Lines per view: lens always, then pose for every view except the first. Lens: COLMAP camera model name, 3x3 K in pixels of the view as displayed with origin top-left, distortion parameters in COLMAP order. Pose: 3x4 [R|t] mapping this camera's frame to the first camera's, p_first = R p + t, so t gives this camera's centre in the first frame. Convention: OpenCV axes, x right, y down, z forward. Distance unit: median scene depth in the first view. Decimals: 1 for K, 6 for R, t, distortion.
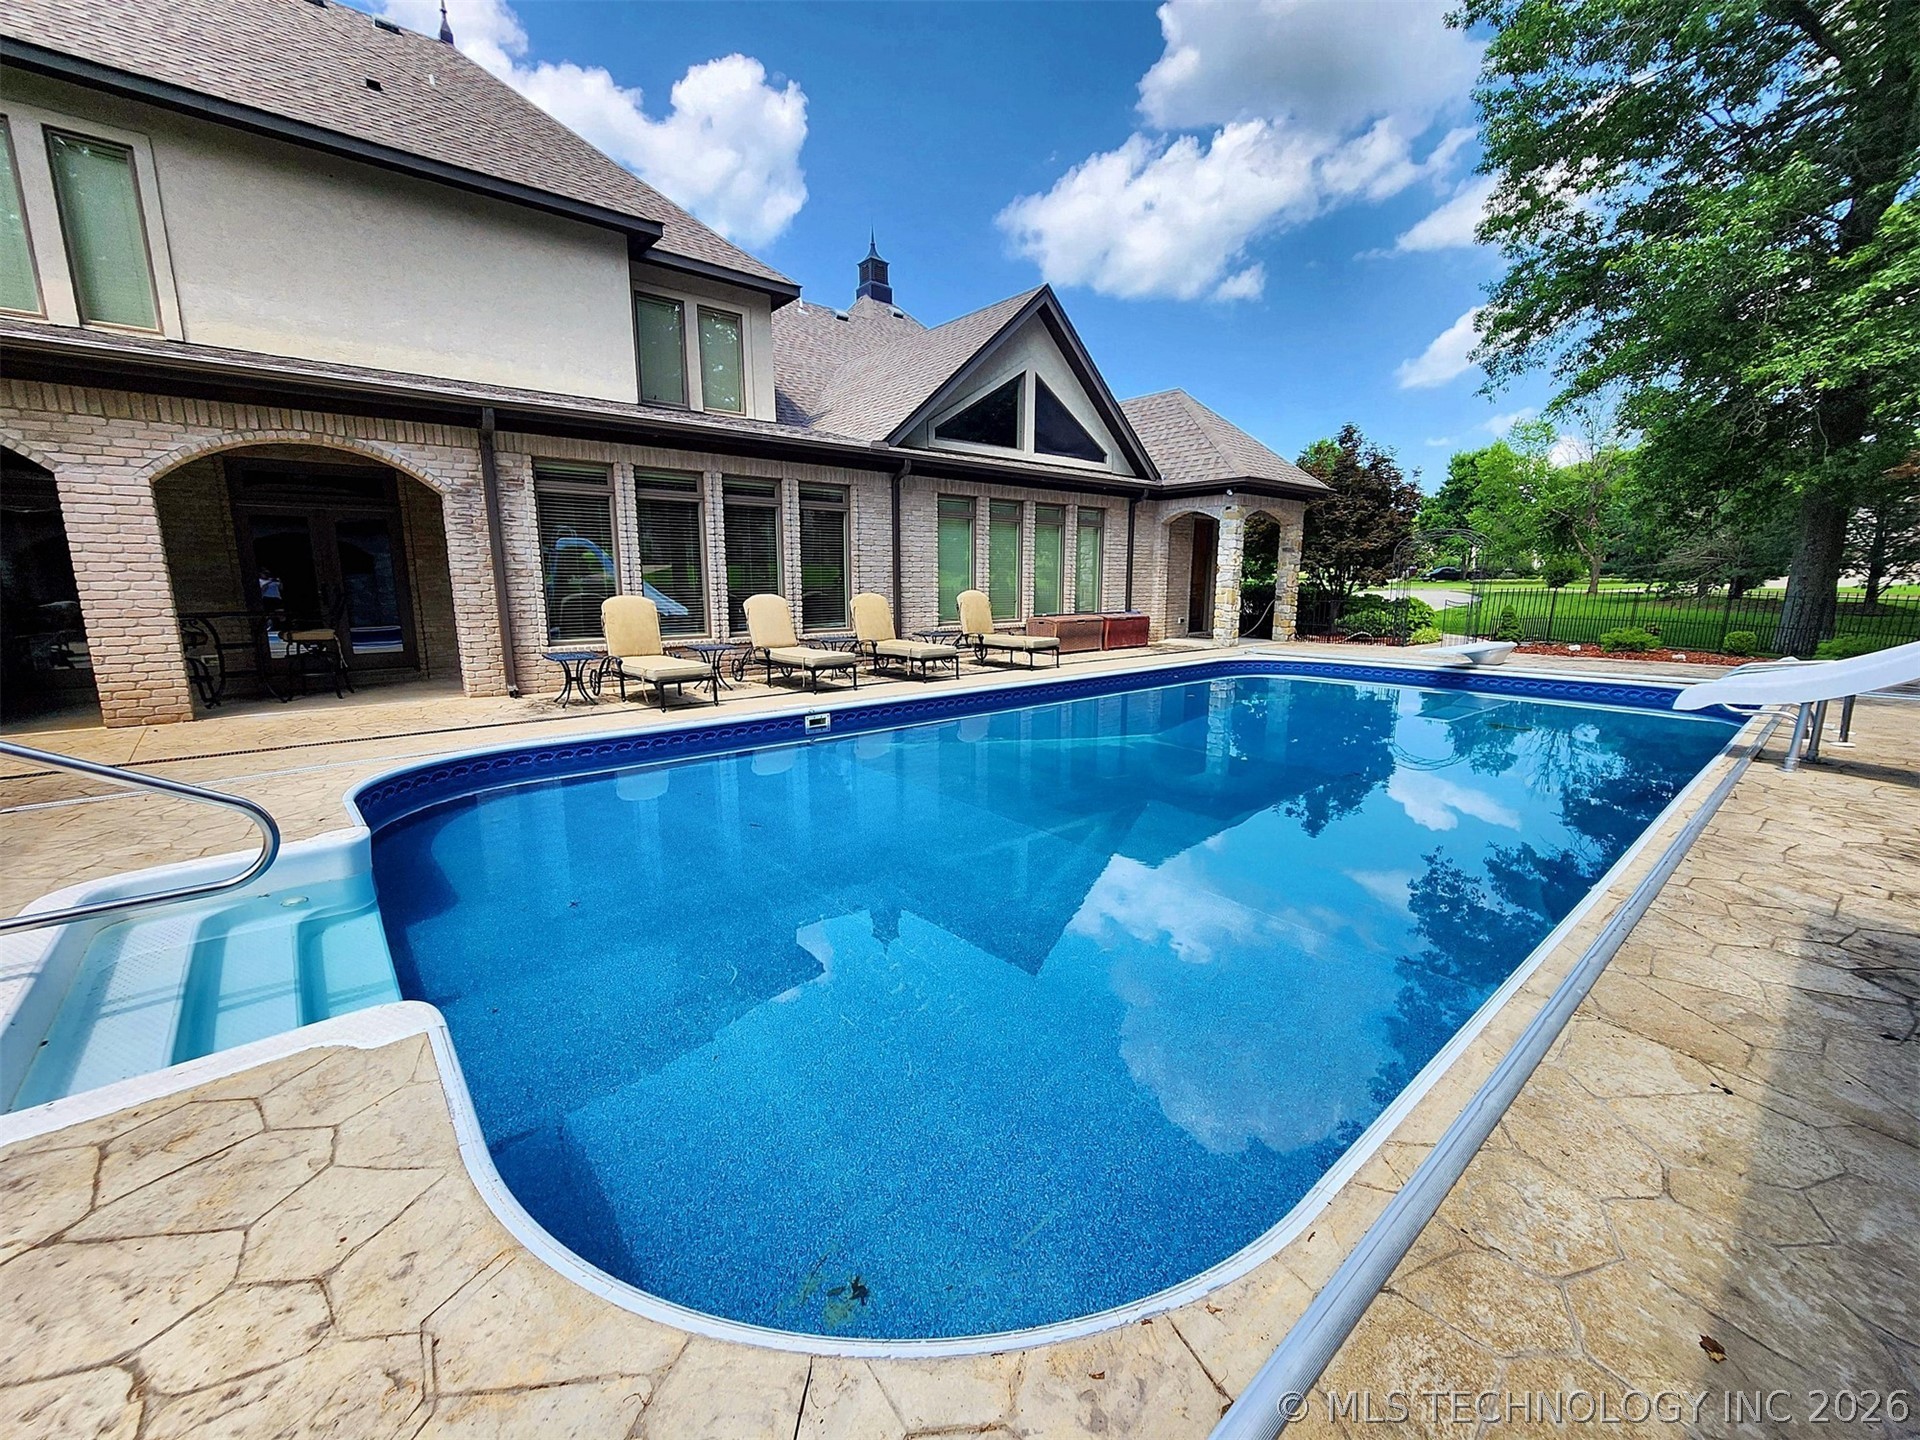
lens RADIAL K [[786.7, 0, 951.0], [0, 786.7, 727.4], [0, 0, 1]] dist [0.002611, -0.003442]
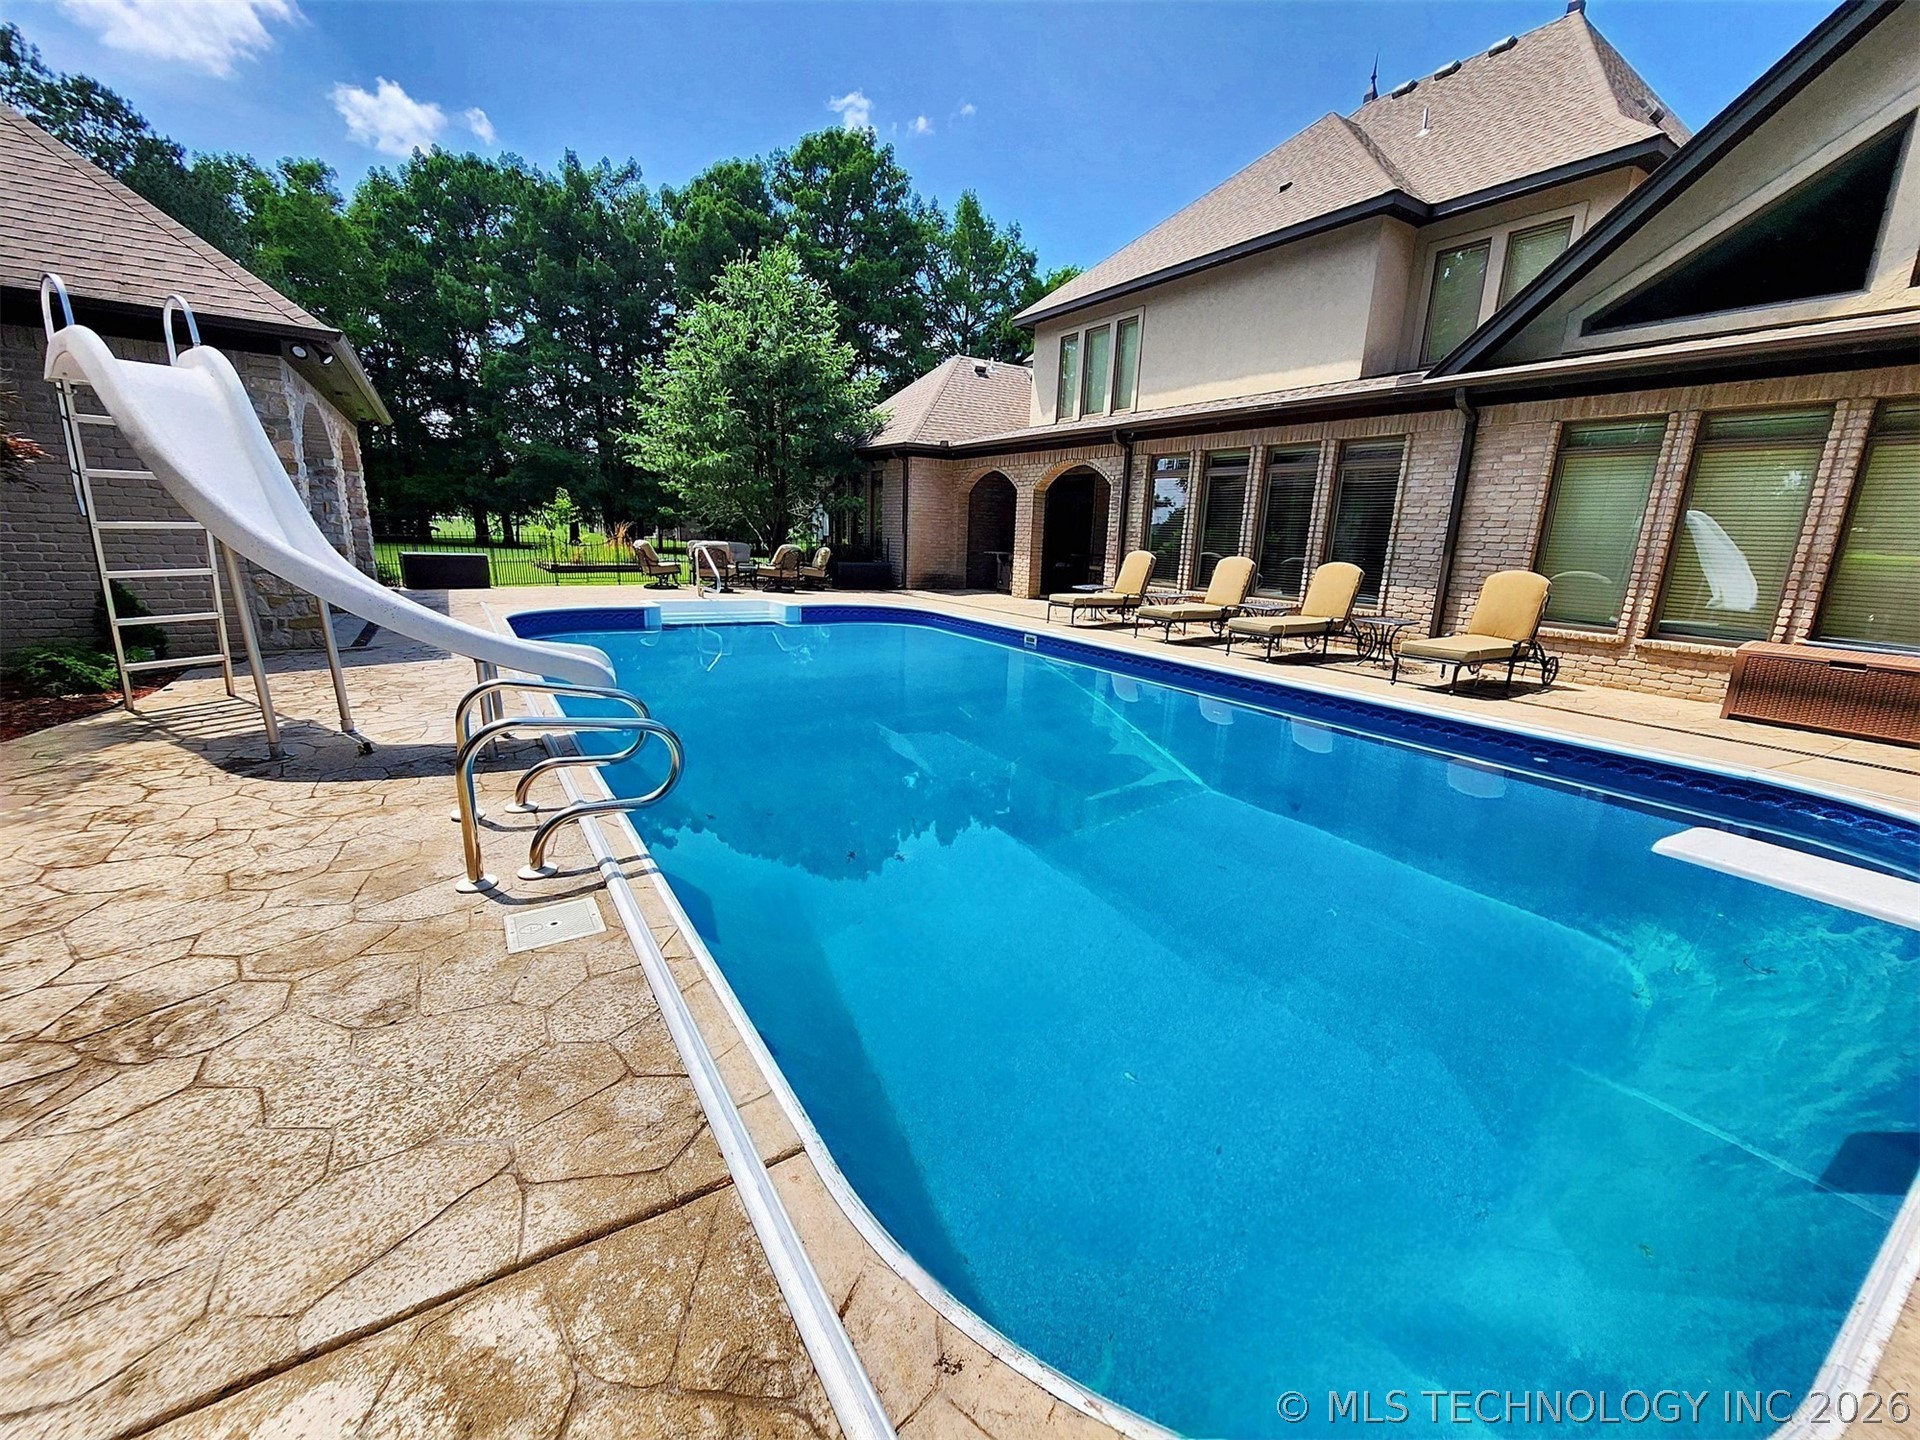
lens RADIAL K [[783.3, 0, 956.4], [0, 783.3, 724.2], [0, 0, 1]] dist [0.001345, 0.000118]
pose [[-0.150277, 0.230886, -0.961306, 0.679389], [-0.221893, 0.939664, 0.260376, -0.111283], [0.963421, 0.252436, -0.089978, 0.589188]]
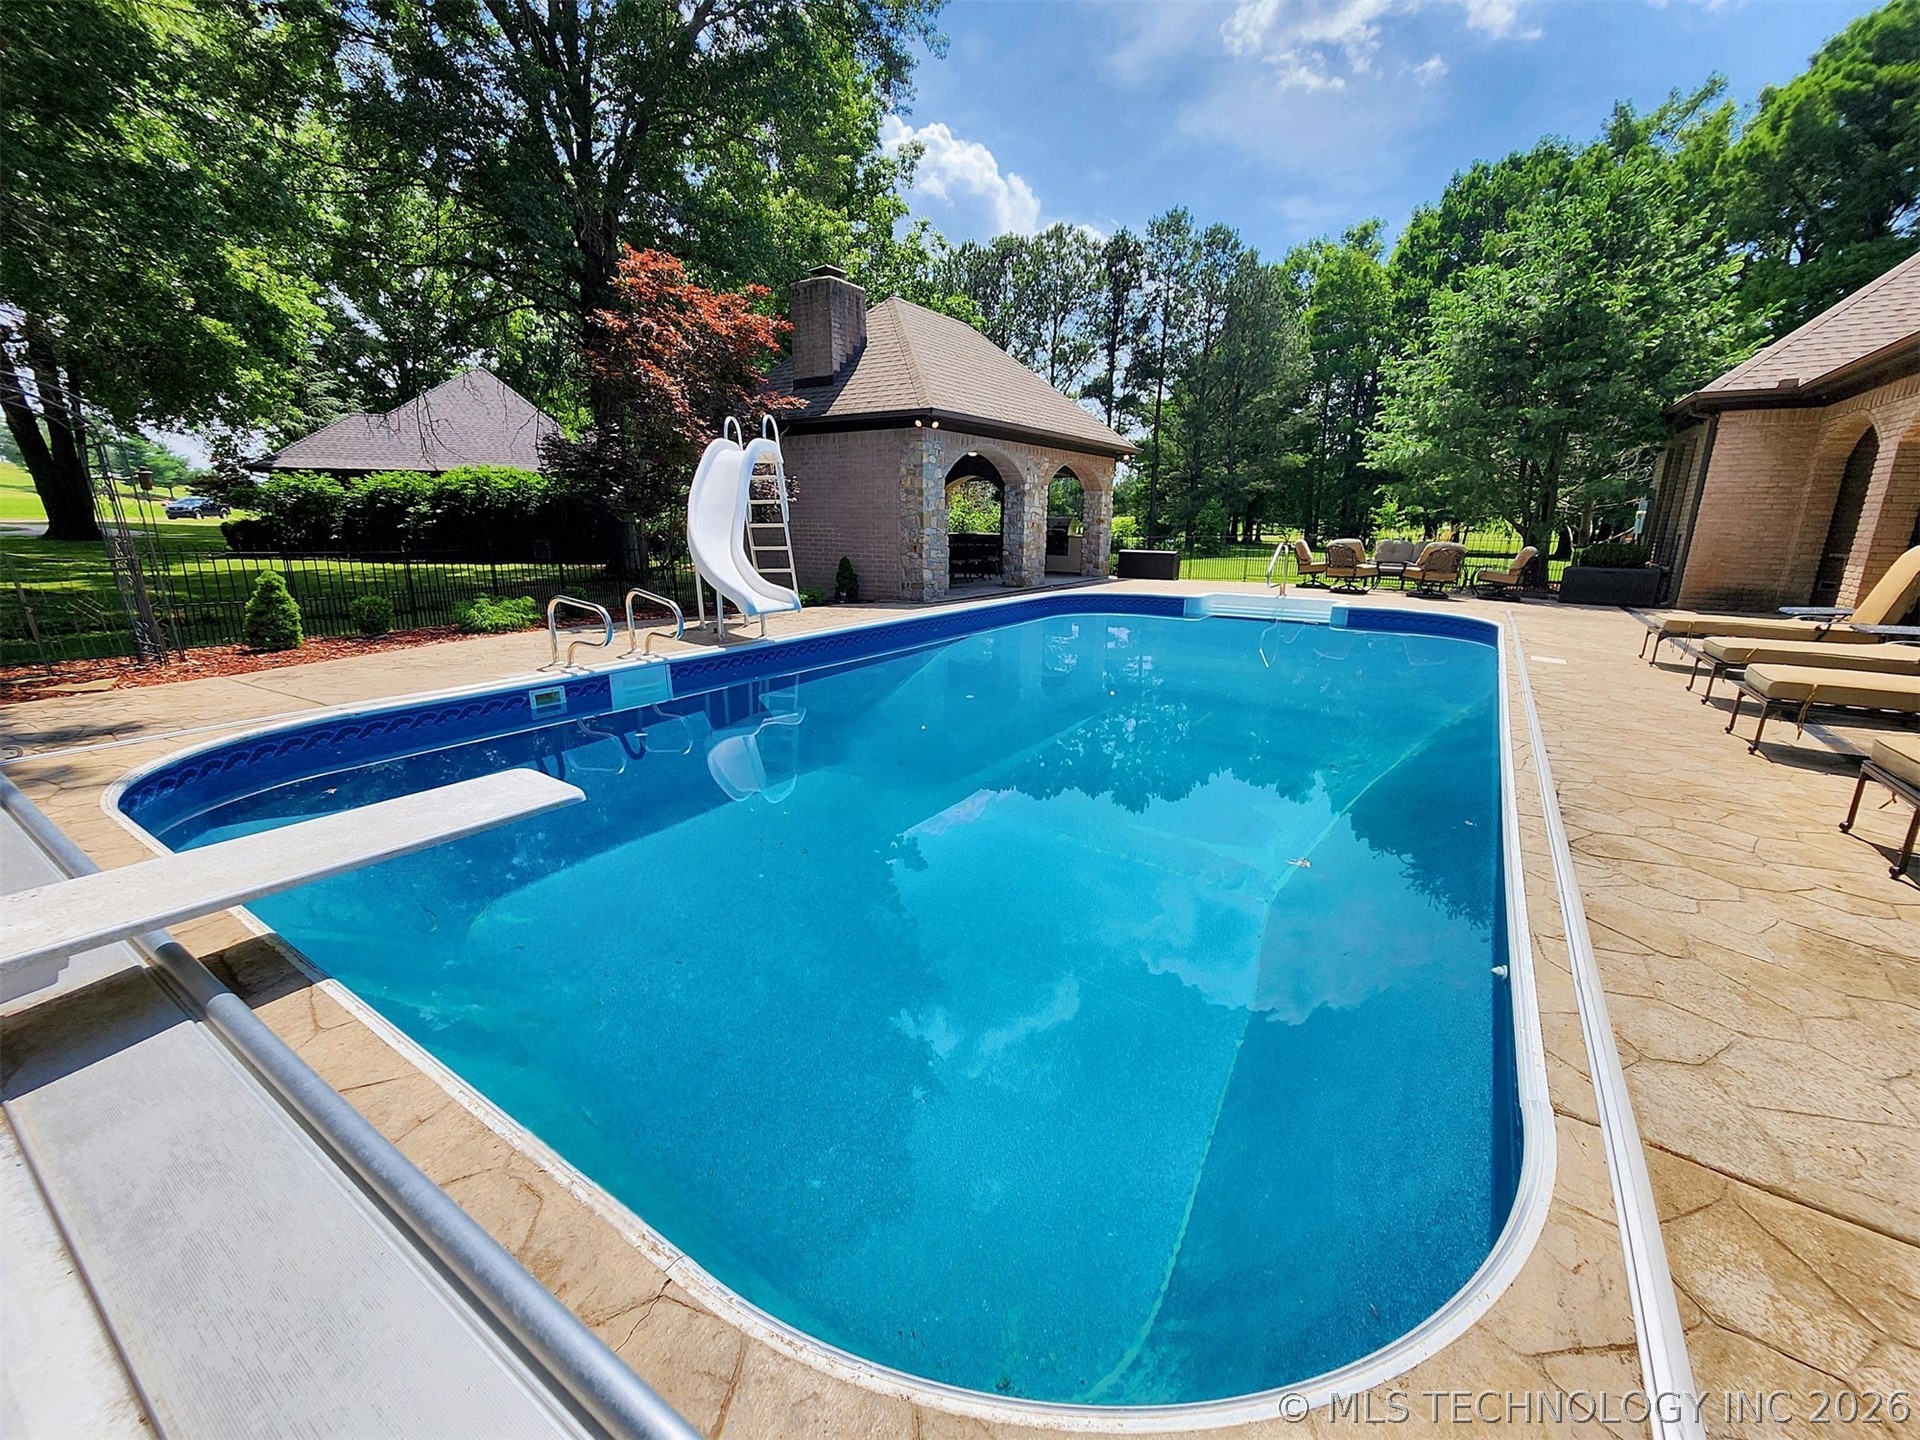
lens RADIAL K [[786.9, 0, 965.9], [0, 786.9, 720.8], [0, 0, 1]] dist [-0.000667, -0.003029]
pose [[-0.958515, 0.063885, -0.277791, 0.402790], [-0.061378, 0.905441, 0.420012, -0.177753], [0.278355, 0.419638, -0.863957, 0.956803]]
